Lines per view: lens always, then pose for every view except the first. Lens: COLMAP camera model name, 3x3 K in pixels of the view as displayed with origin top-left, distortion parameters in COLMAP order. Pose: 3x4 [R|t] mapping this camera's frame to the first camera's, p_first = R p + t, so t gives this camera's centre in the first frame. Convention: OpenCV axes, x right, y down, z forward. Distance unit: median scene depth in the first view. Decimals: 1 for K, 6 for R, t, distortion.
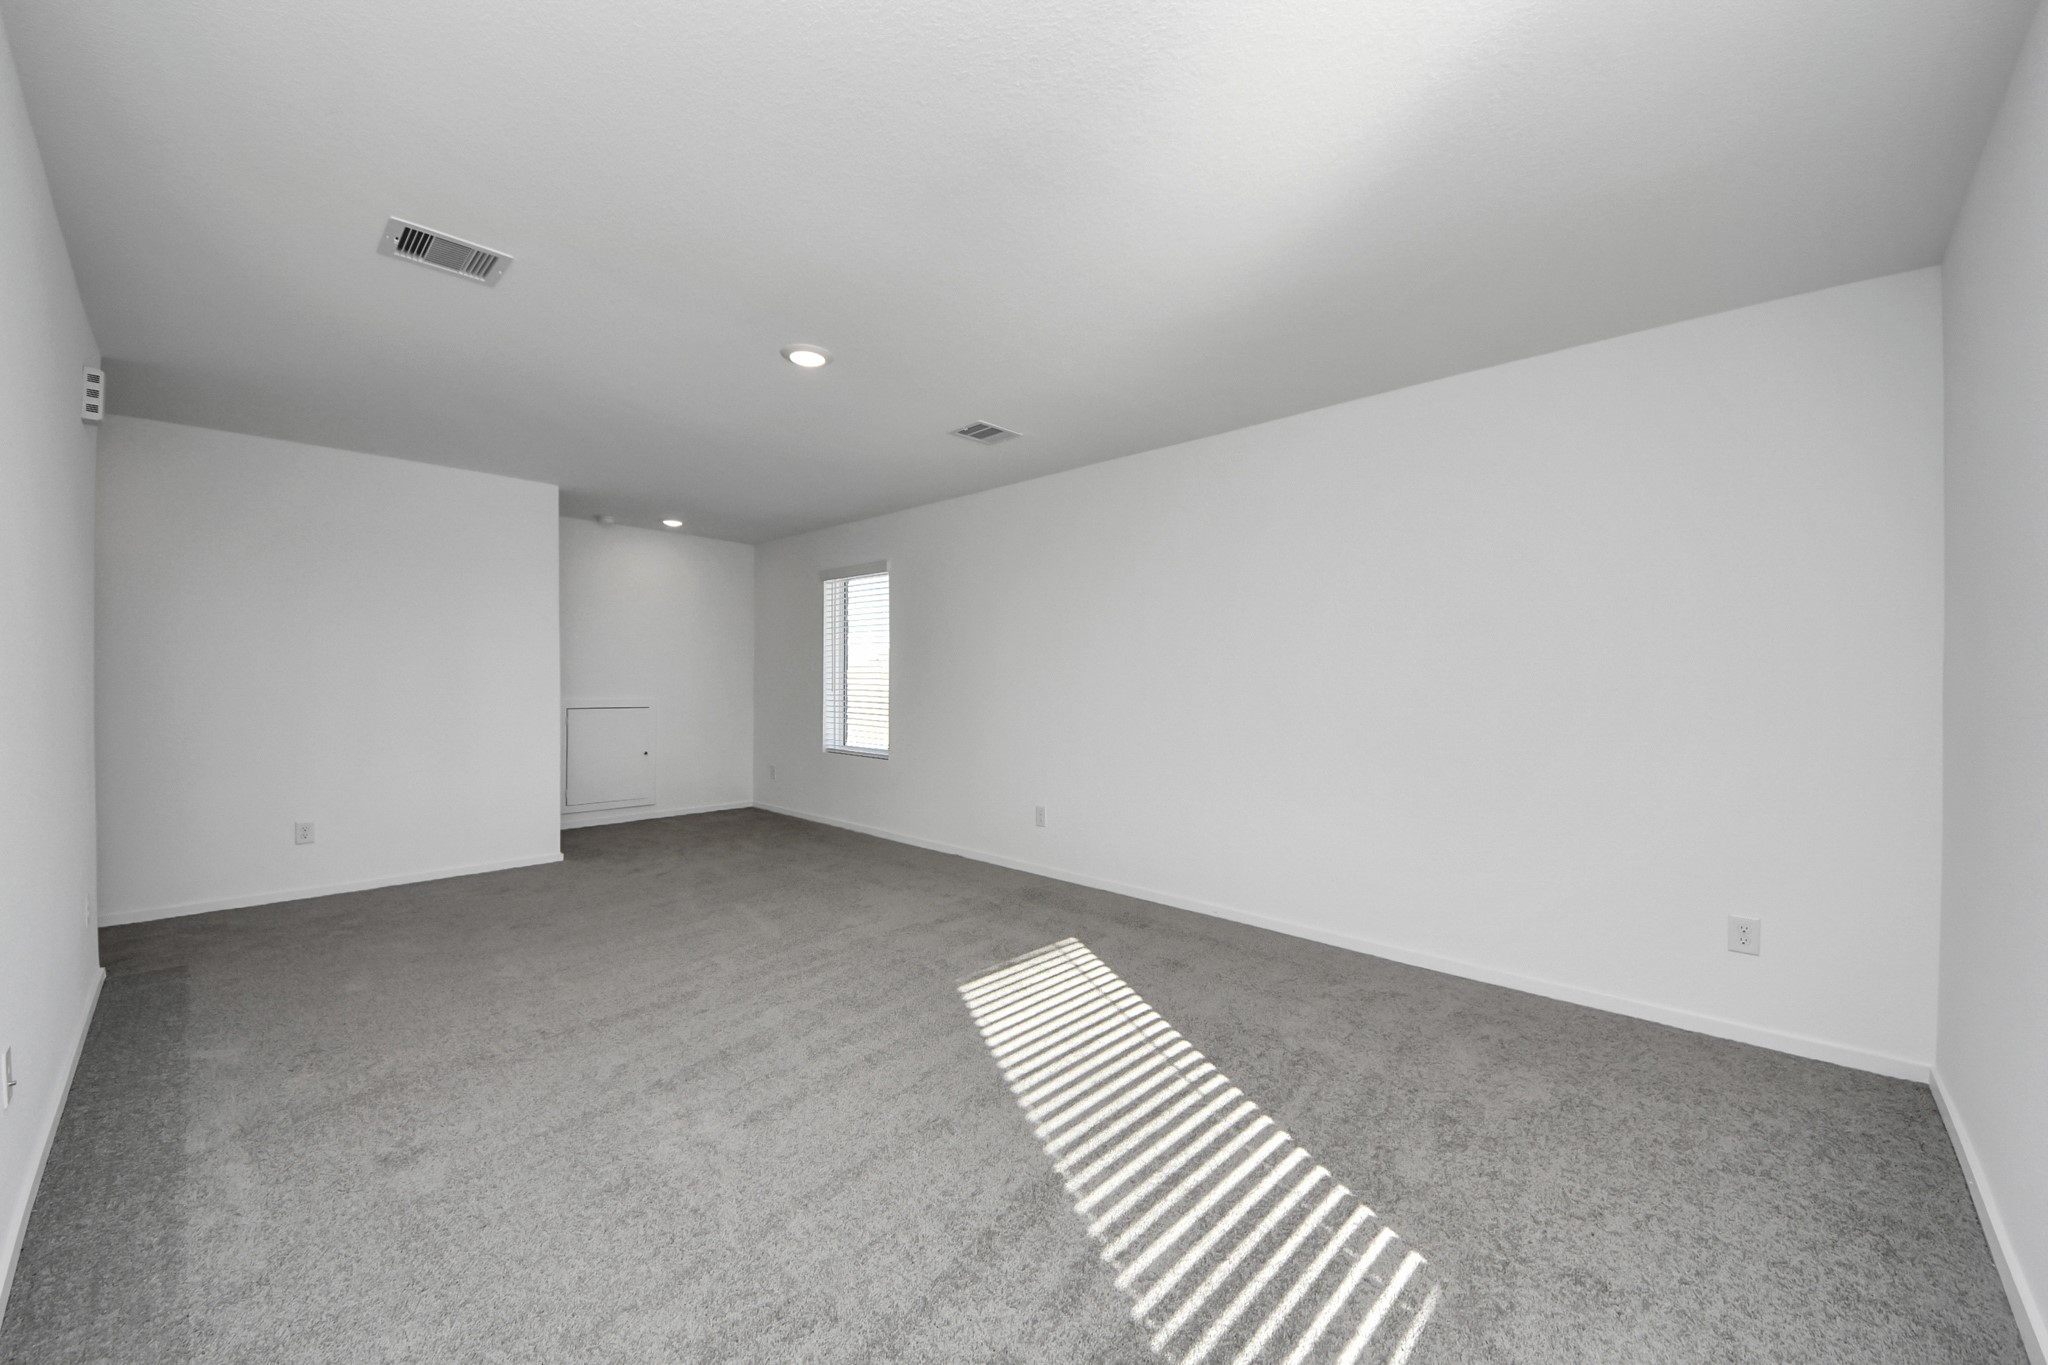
lens RADIAL K [[788.4, 0, 1032.3], [0, 788.4, 679.3], [0, 0, 1]] dist [0.023958, -0.013115]
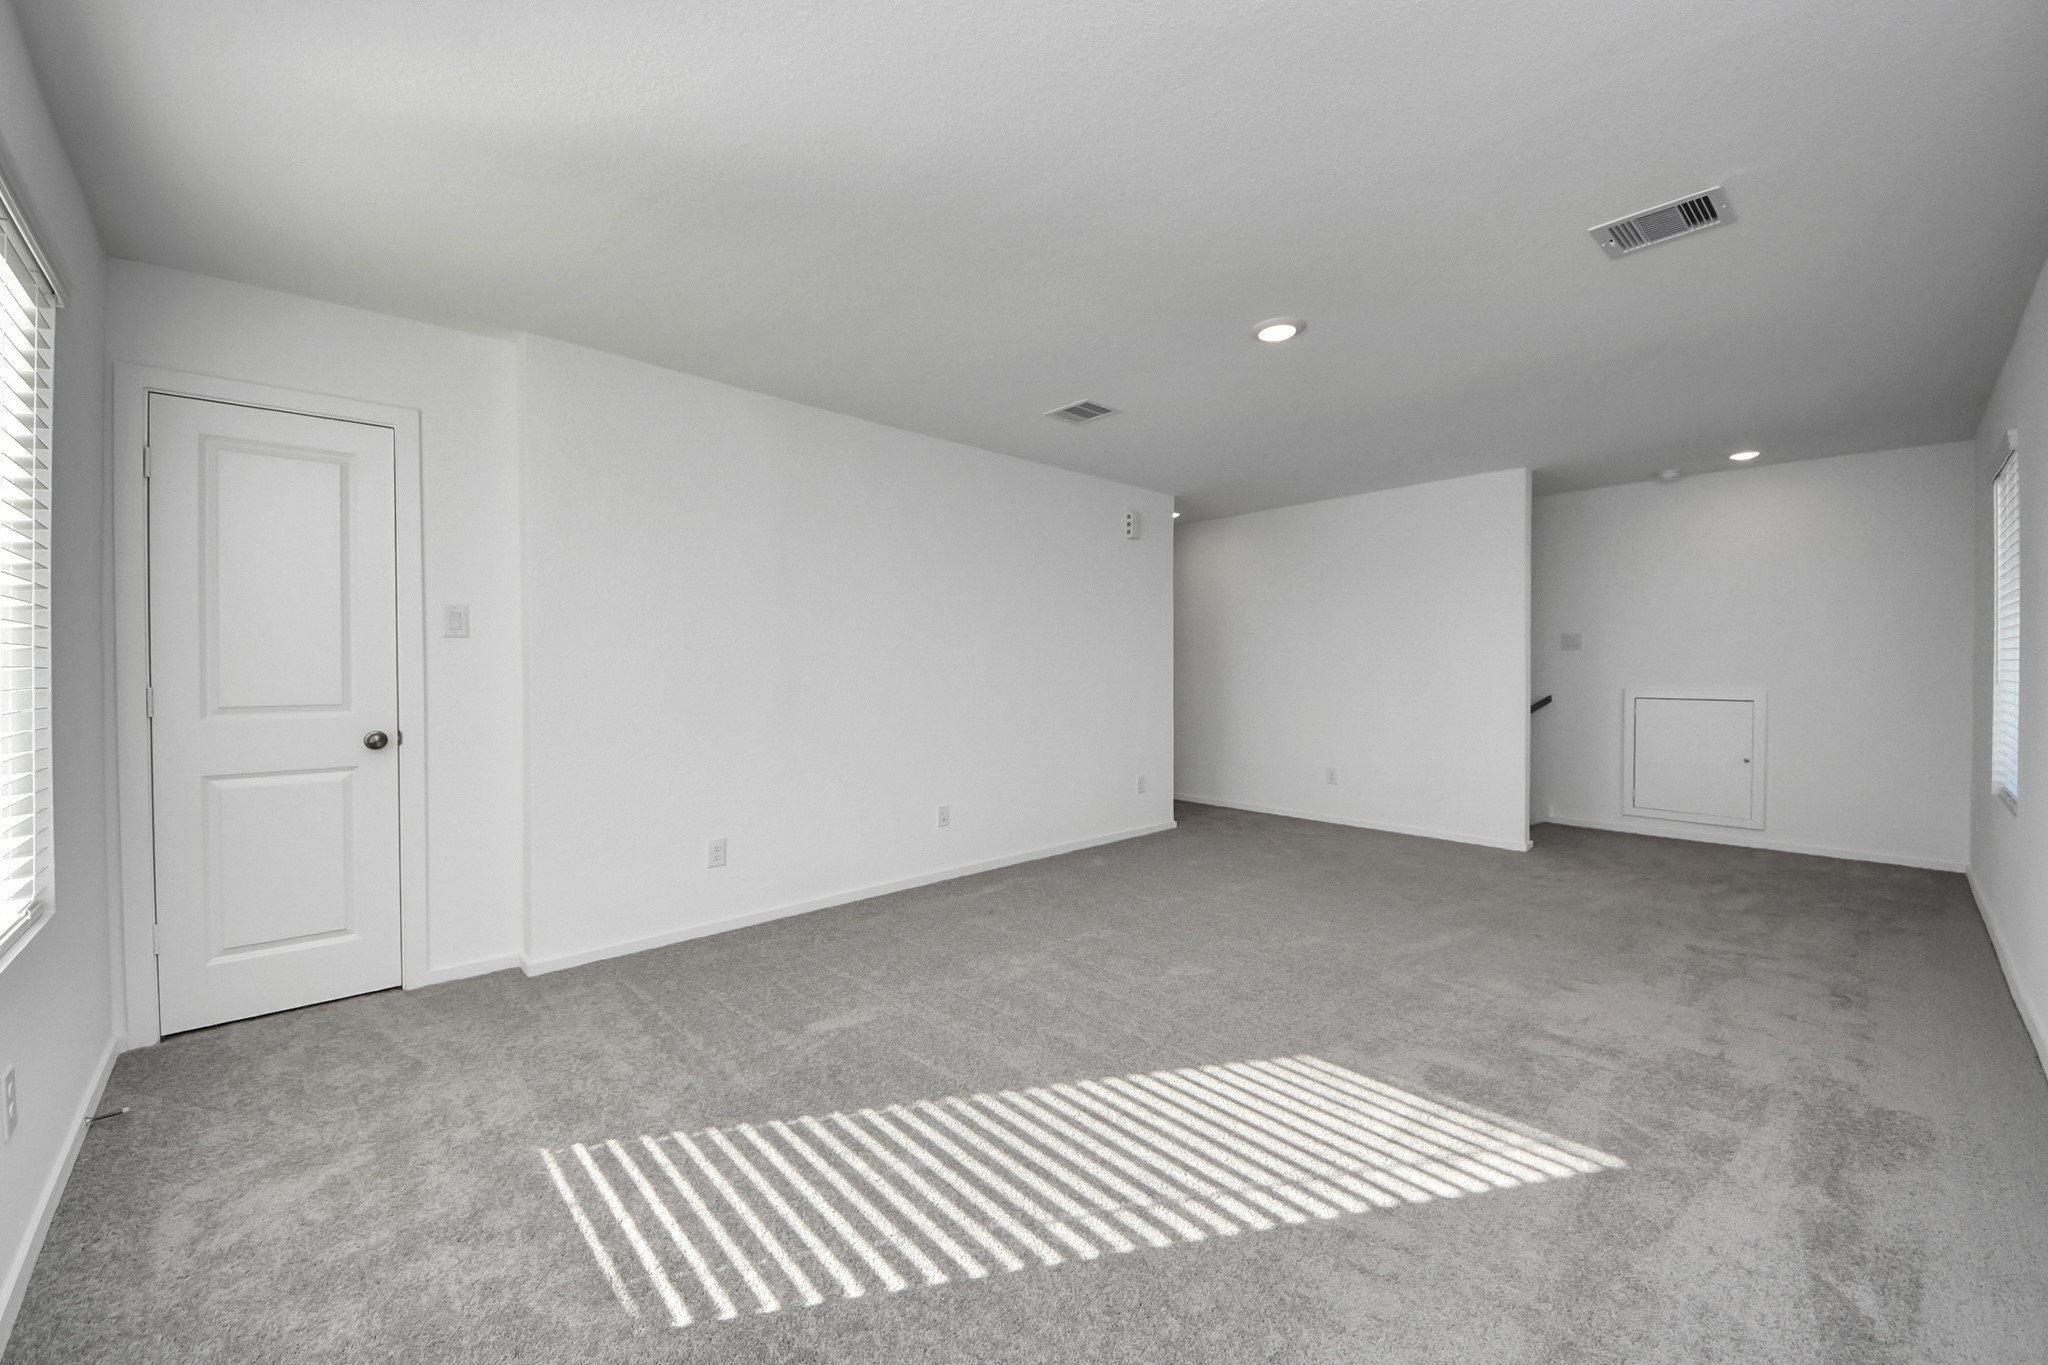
lens RADIAL K [[788.4, 0, 1032.3], [0, 788.4, 679.3], [0, 0, 1]] dist [0.023958, -0.013115]
pose [[-0.071489, 0.014433, -0.997337, 0.600689], [0.003934, 0.999892, 0.014188, 0.000911], [0.997434, -0.002909, -0.071538, 0.657452]]
